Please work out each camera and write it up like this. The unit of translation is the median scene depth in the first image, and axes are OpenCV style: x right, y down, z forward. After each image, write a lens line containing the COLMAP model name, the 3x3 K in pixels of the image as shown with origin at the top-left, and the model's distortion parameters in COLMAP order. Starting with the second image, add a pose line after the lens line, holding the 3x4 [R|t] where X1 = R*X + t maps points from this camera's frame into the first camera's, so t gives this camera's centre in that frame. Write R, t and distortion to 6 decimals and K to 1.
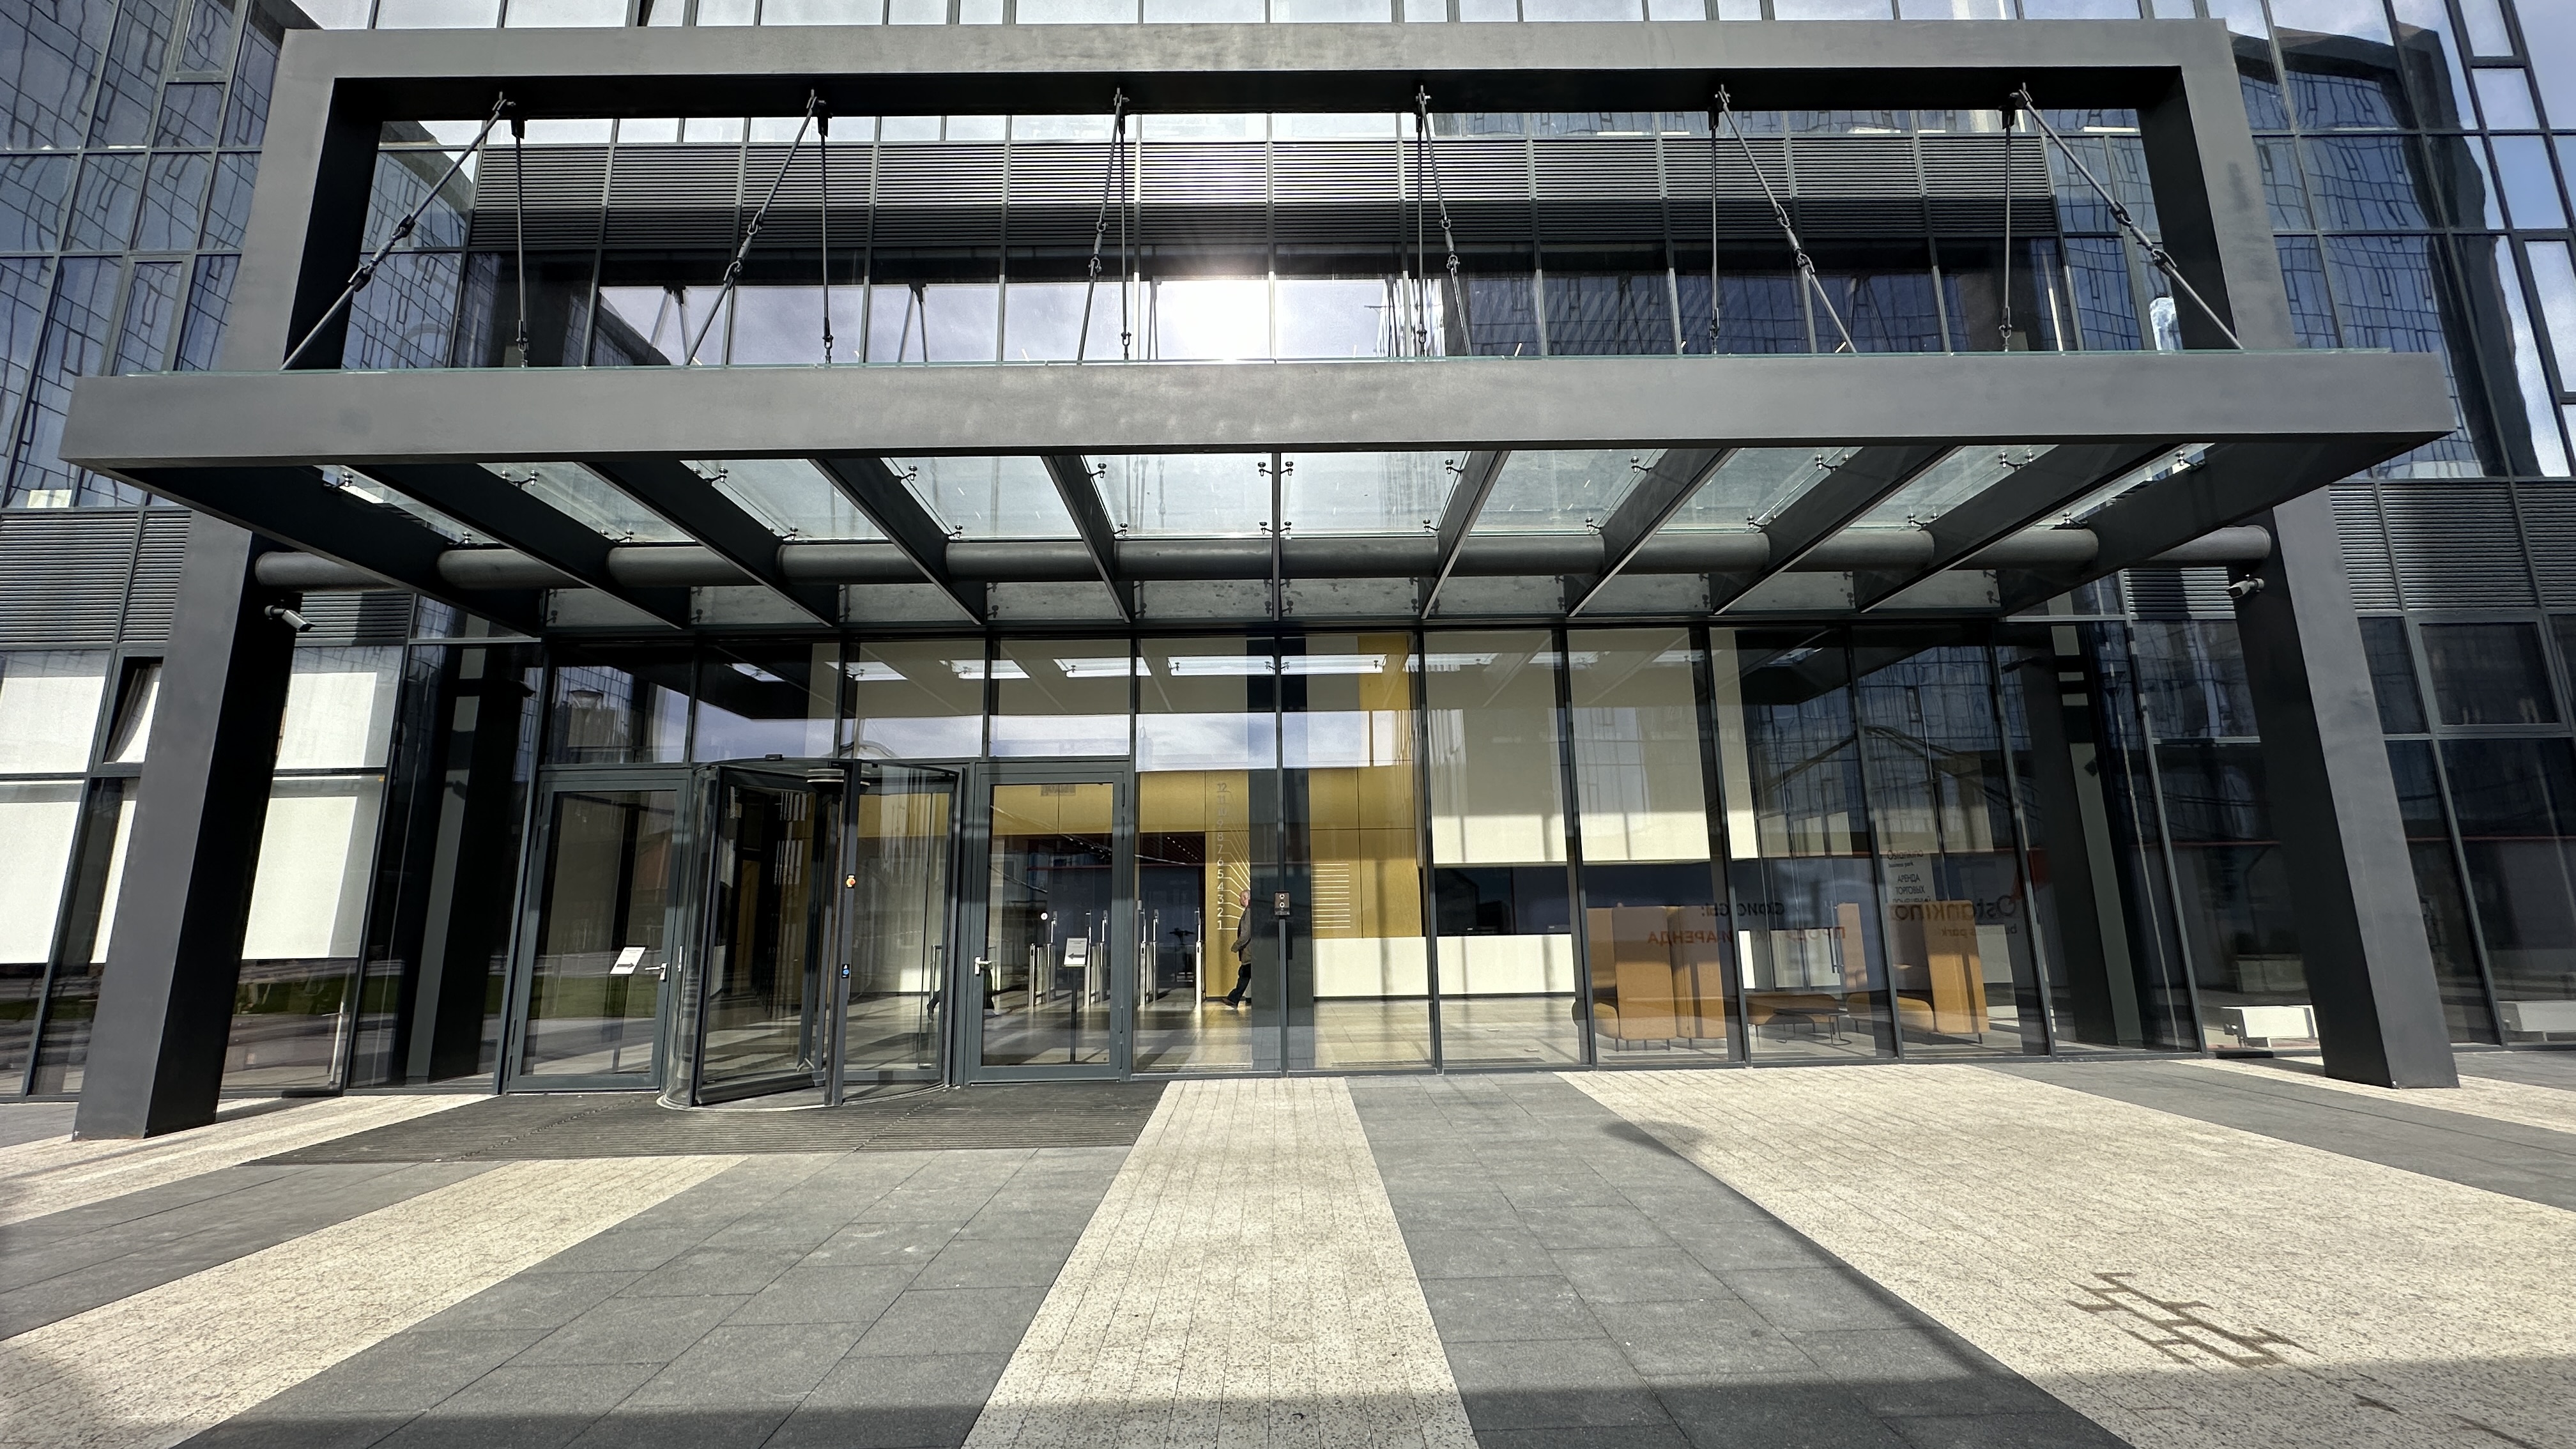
lens RADIAL K [[1034.2, 0, 1288.0], [0, 1034.2, 724.5], [0, 0, 1]] dist [0.000527, -0.000007]
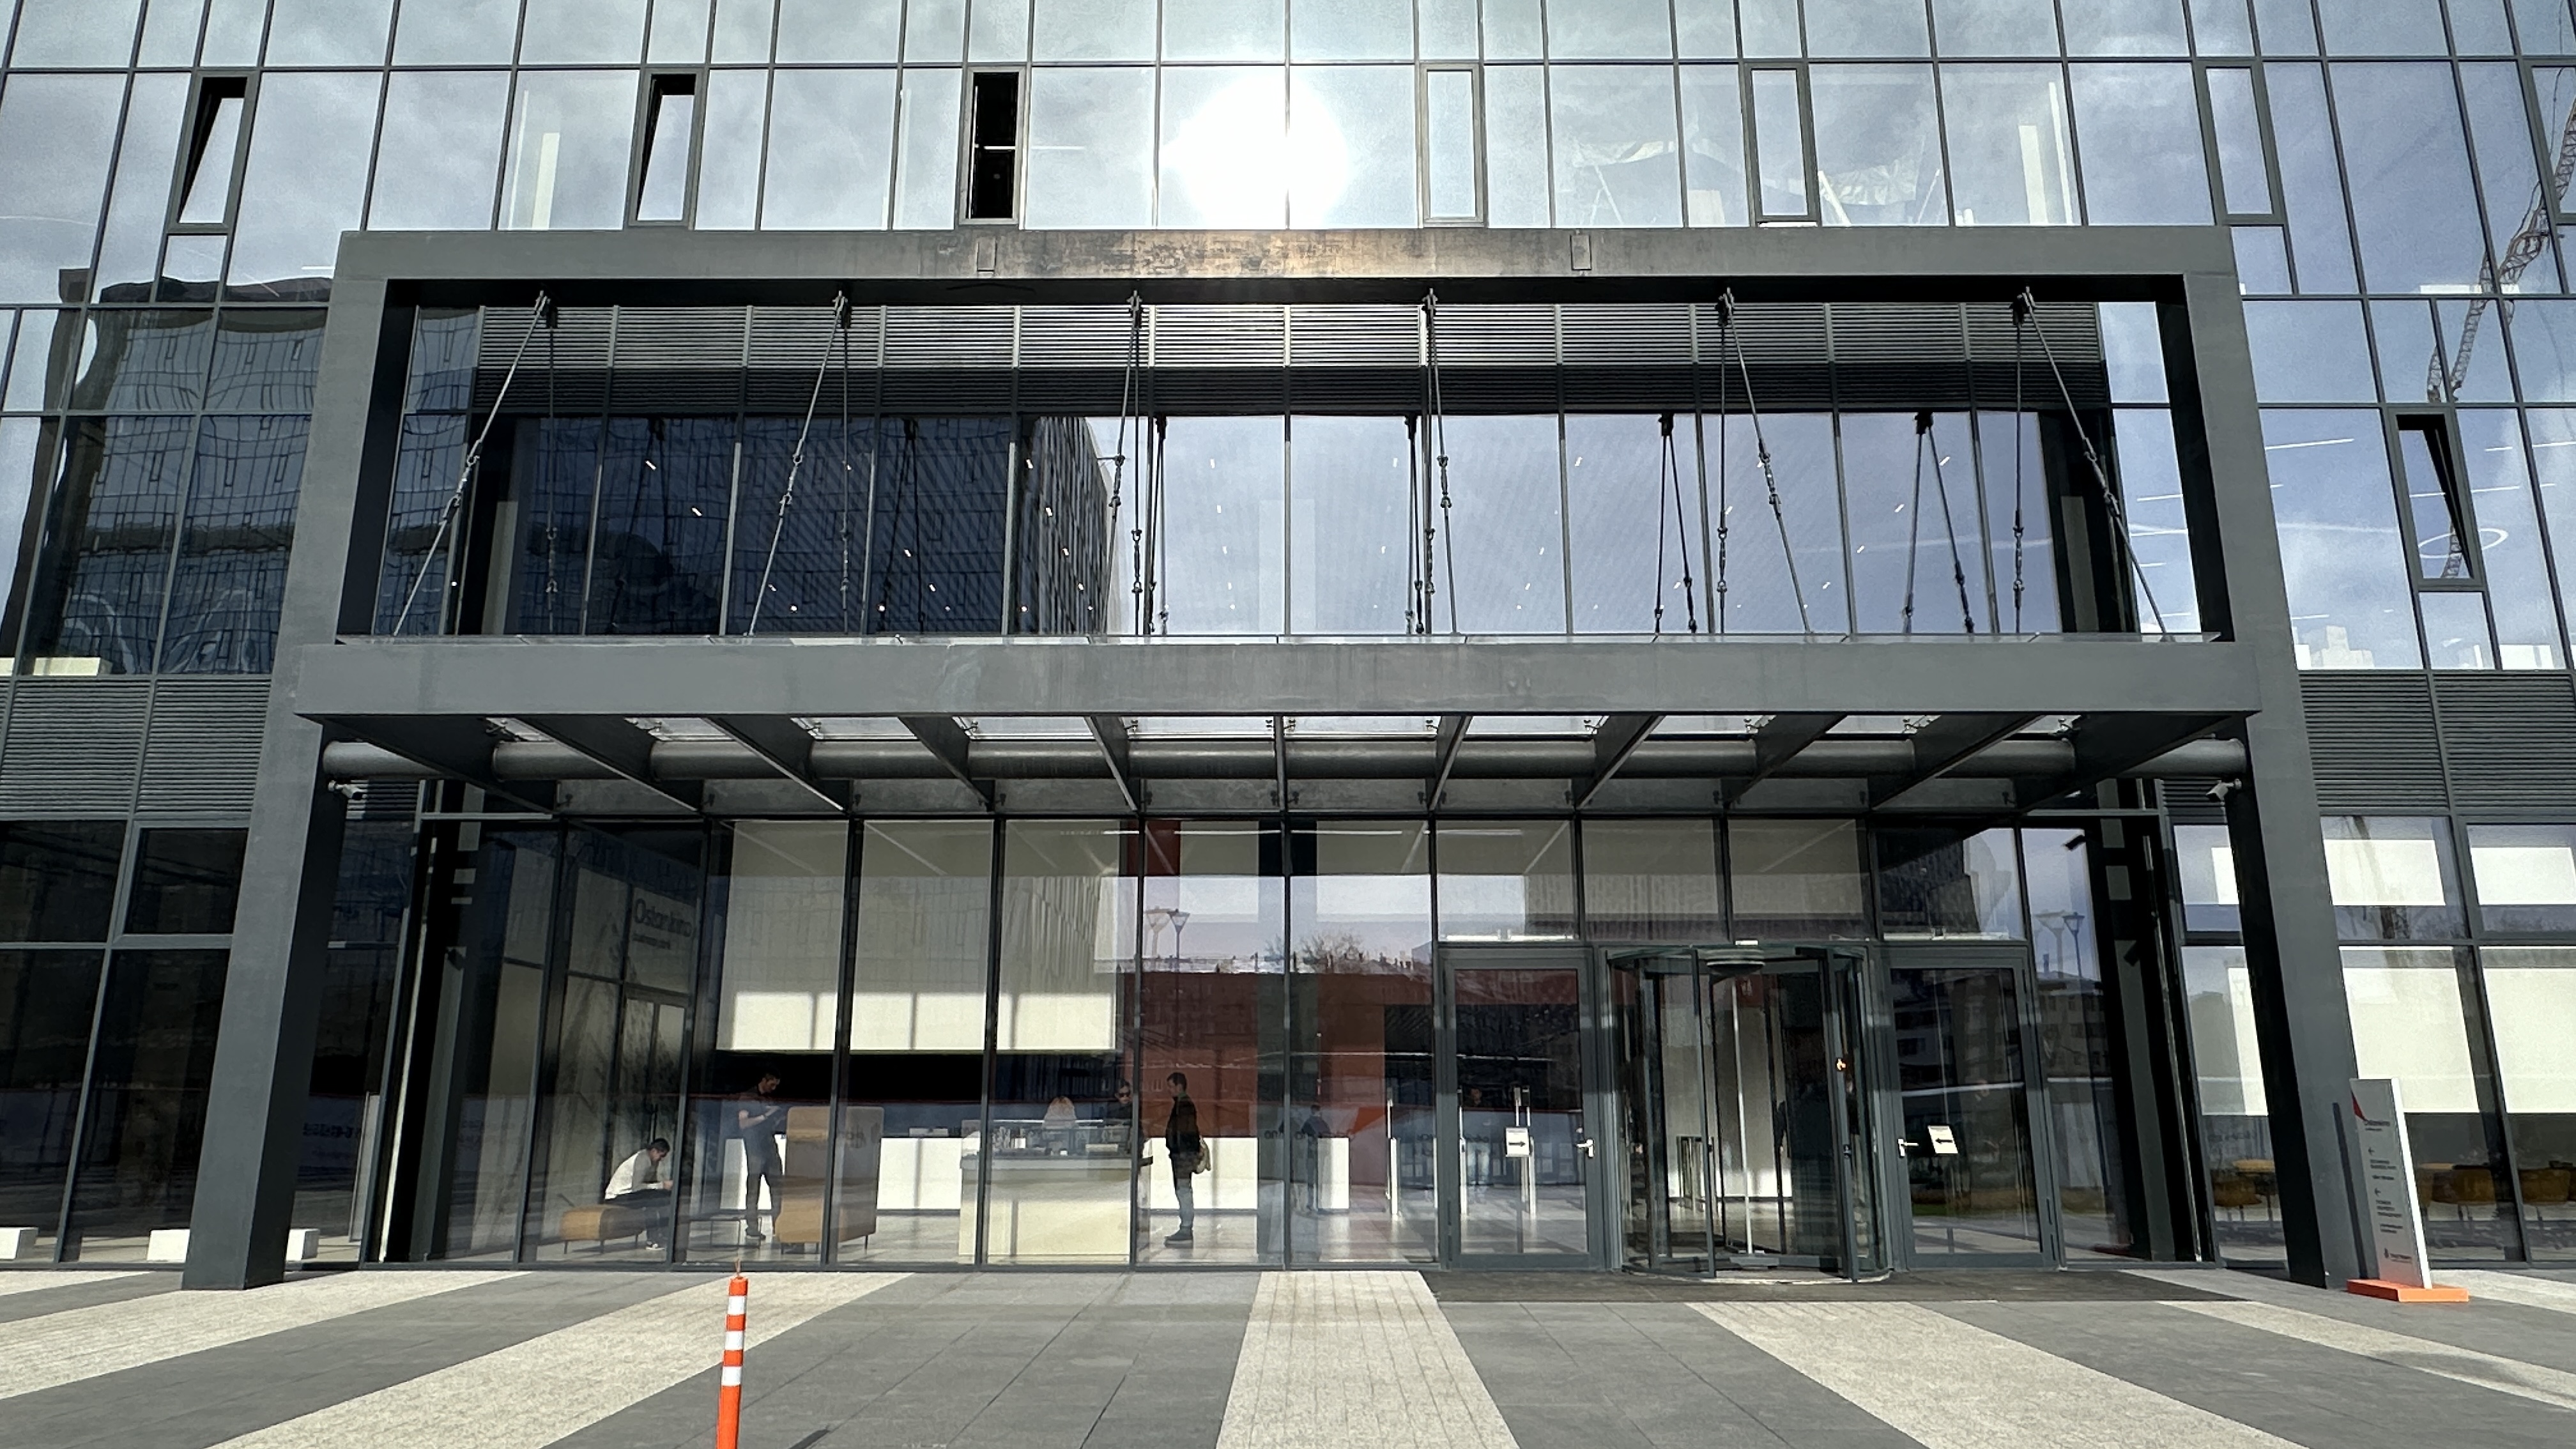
lens RADIAL K [[1559.6, 0, 1288.0], [0, 1559.6, 724.5], [0, 0, 1]] dist [0.000692, -0.000014]
pose [[0.999764, 0.011028, -0.018722, 0.020478], [-0.012113, 0.998192, -0.058879, -0.100915], [0.018038, 0.059092, 0.998090, -0.548484]]
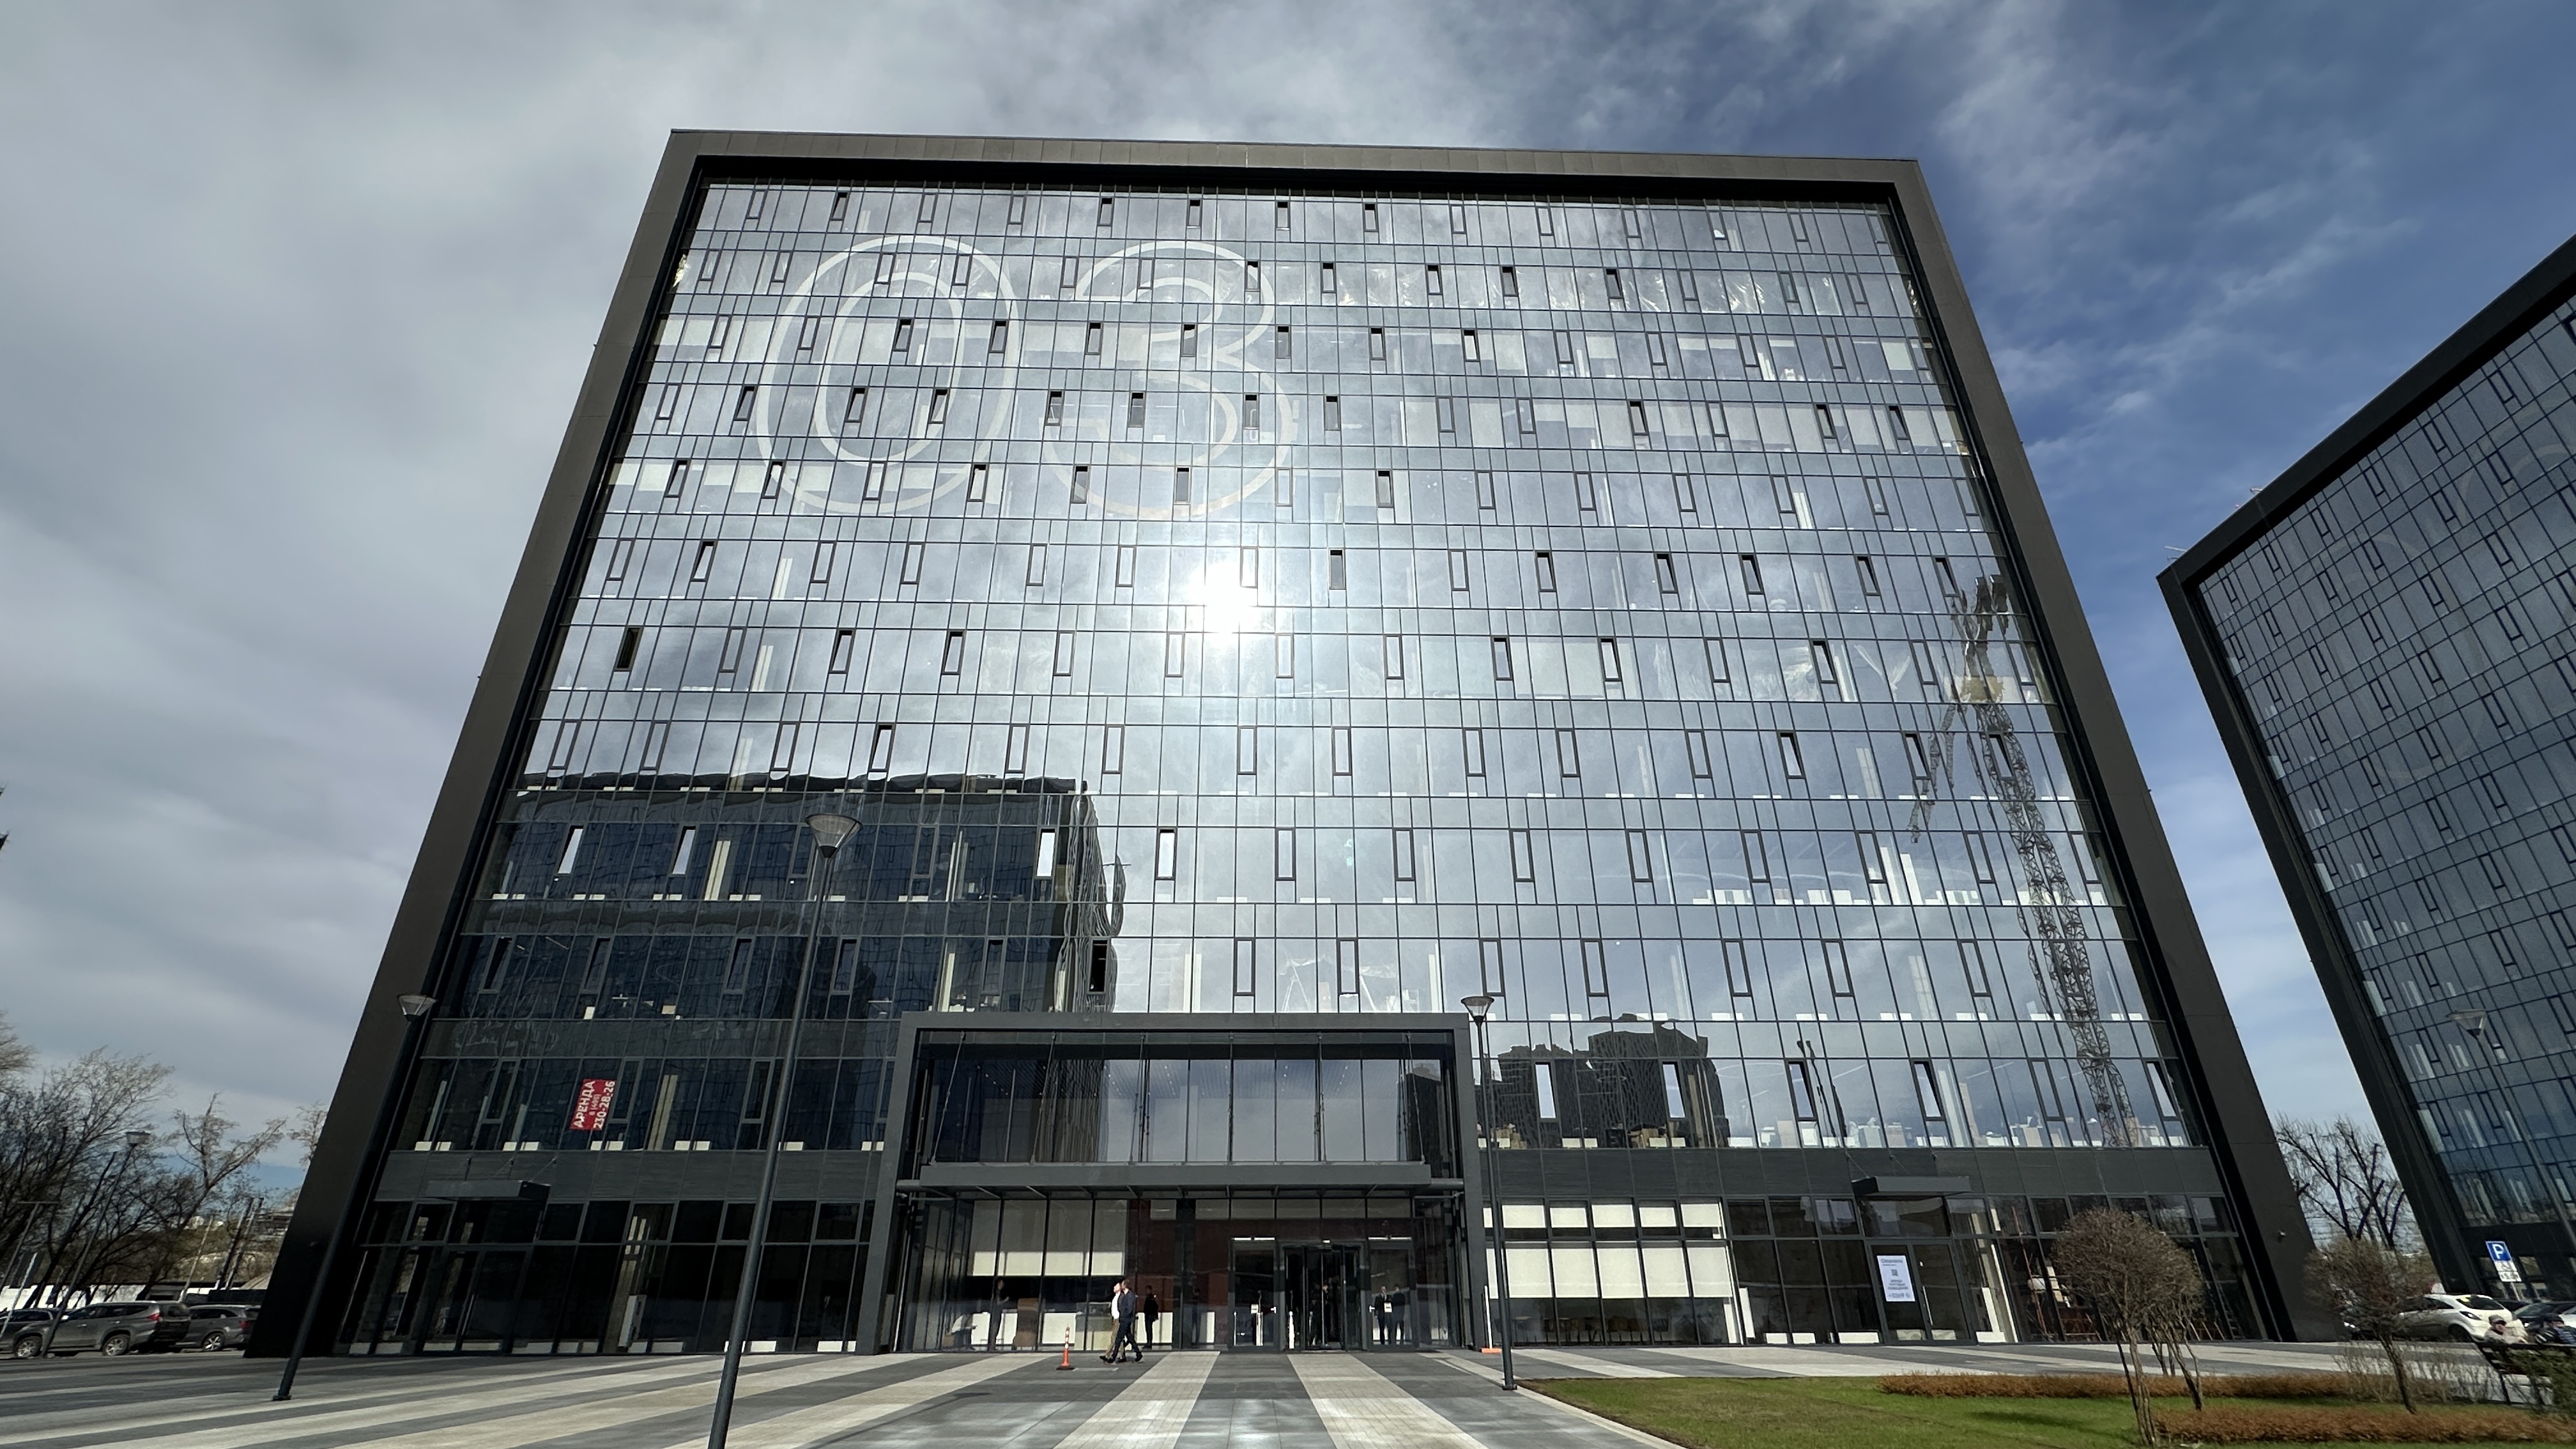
lens RADIAL K [[1066.1, 0, 1272.3], [0, 1066.1, 806.4], [0, 0, 1]] dist [-0.009405, 0.000050]
pose [[0.999636, 0.019379, 0.018770, 0.217148], [-0.013964, 0.966937, -0.254631, -0.519781], [-0.023083, 0.254276, 0.966856, -2.987501]]
